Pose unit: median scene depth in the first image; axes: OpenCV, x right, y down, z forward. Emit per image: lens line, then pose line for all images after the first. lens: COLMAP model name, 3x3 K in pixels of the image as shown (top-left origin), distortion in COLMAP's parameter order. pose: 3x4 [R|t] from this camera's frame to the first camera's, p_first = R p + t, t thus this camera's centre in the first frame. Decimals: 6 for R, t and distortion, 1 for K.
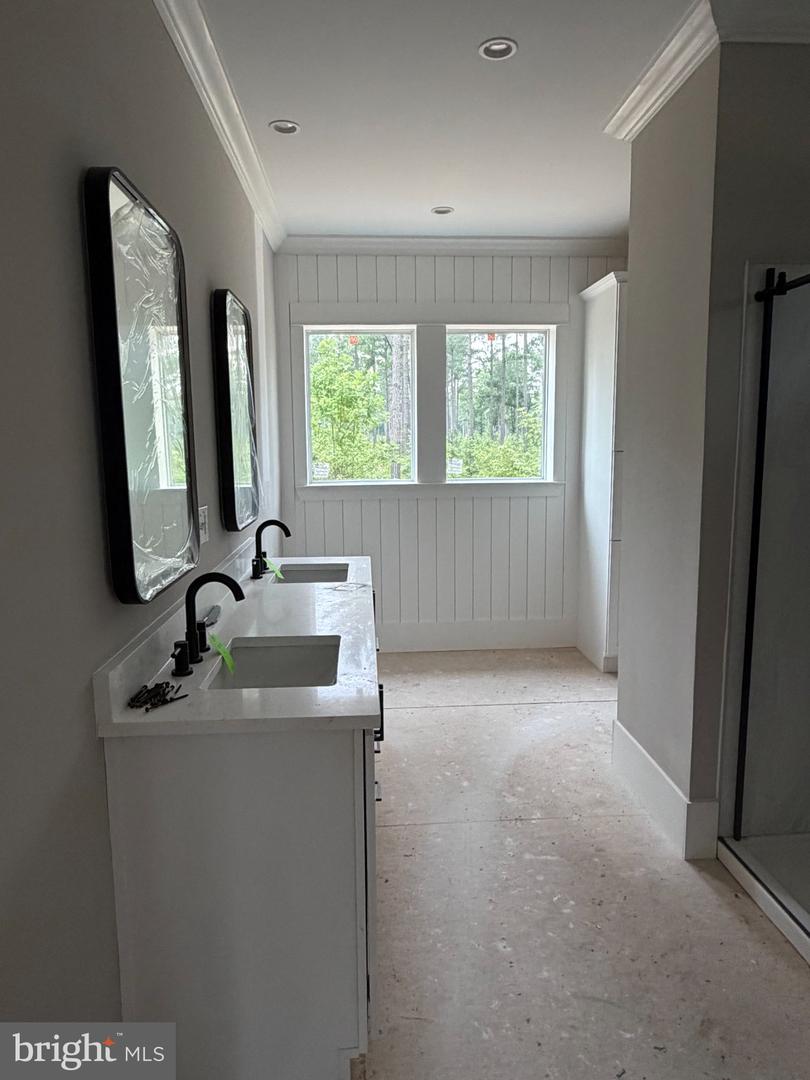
lens RADIAL K [[710.6, 0, 408.1], [0, 710.6, 538.9], [0, 0, 1]] dist [-0.002072, 0.002885]
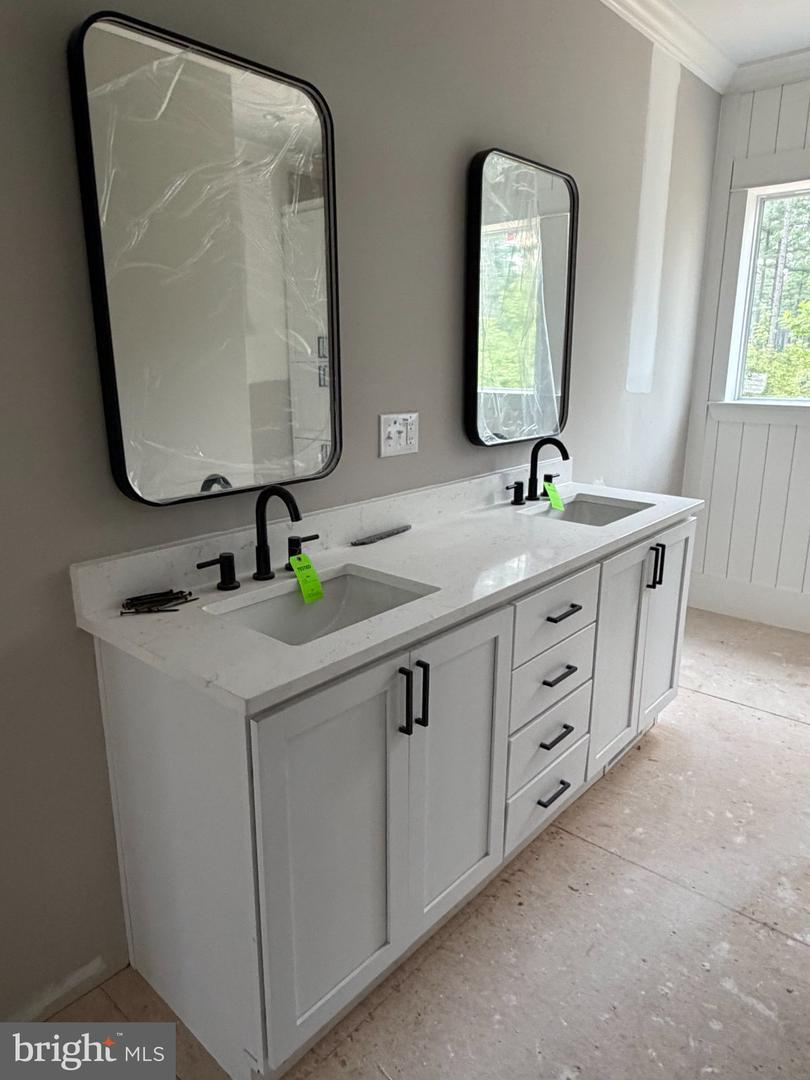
lens RADIAL K [[710.6, 0, 403.2], [0, 710.6, 537.9], [0, 0, 1]] dist [-0.002072, 0.002885]
pose [[0.712639, 0.180816, -0.677829, 0.307064], [-0.099030, 0.982466, 0.157965, -0.029495], [0.694506, -0.045447, 0.718050, 0.322361]]
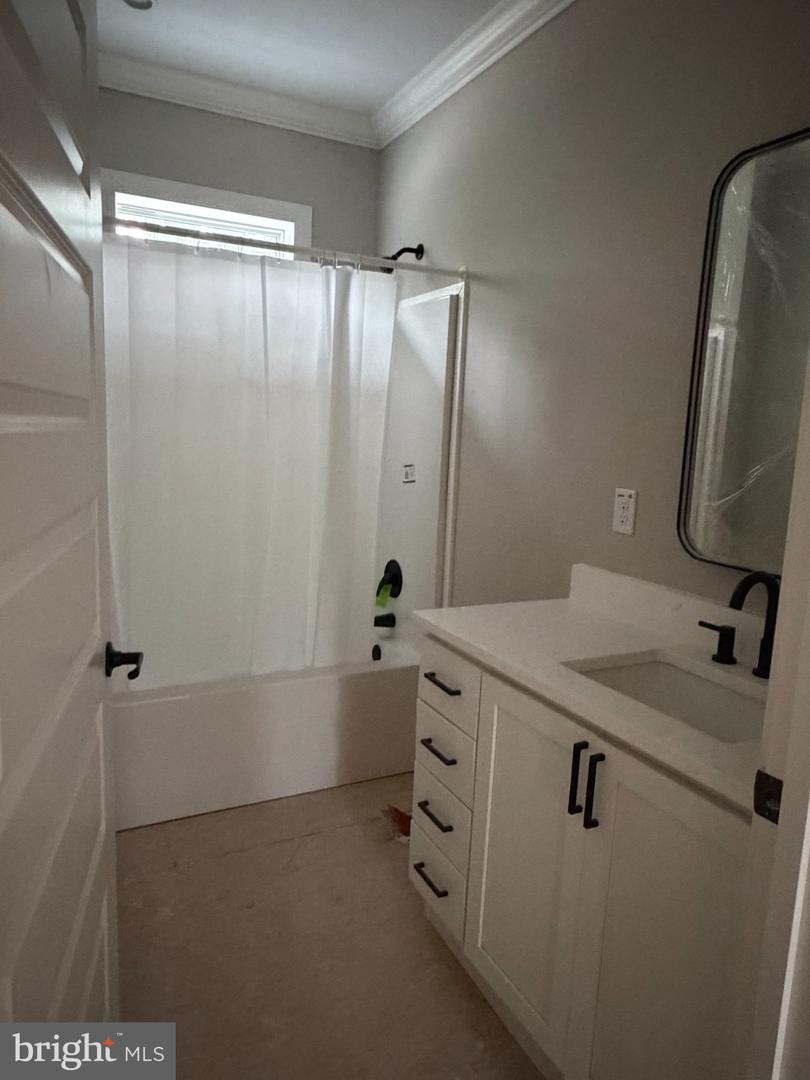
lens RADIAL K [[710.6, 0, 403.4], [0, 710.6, 538.4], [0, 0, 1]] dist [-0.002072, 0.002885]
pose [[-0.922432, 0.041529, -0.383921, 0.269113], [-0.081657, 0.950741, 0.299036, -0.133050], [0.377428, 0.307191, -0.873603, 1.049910]]
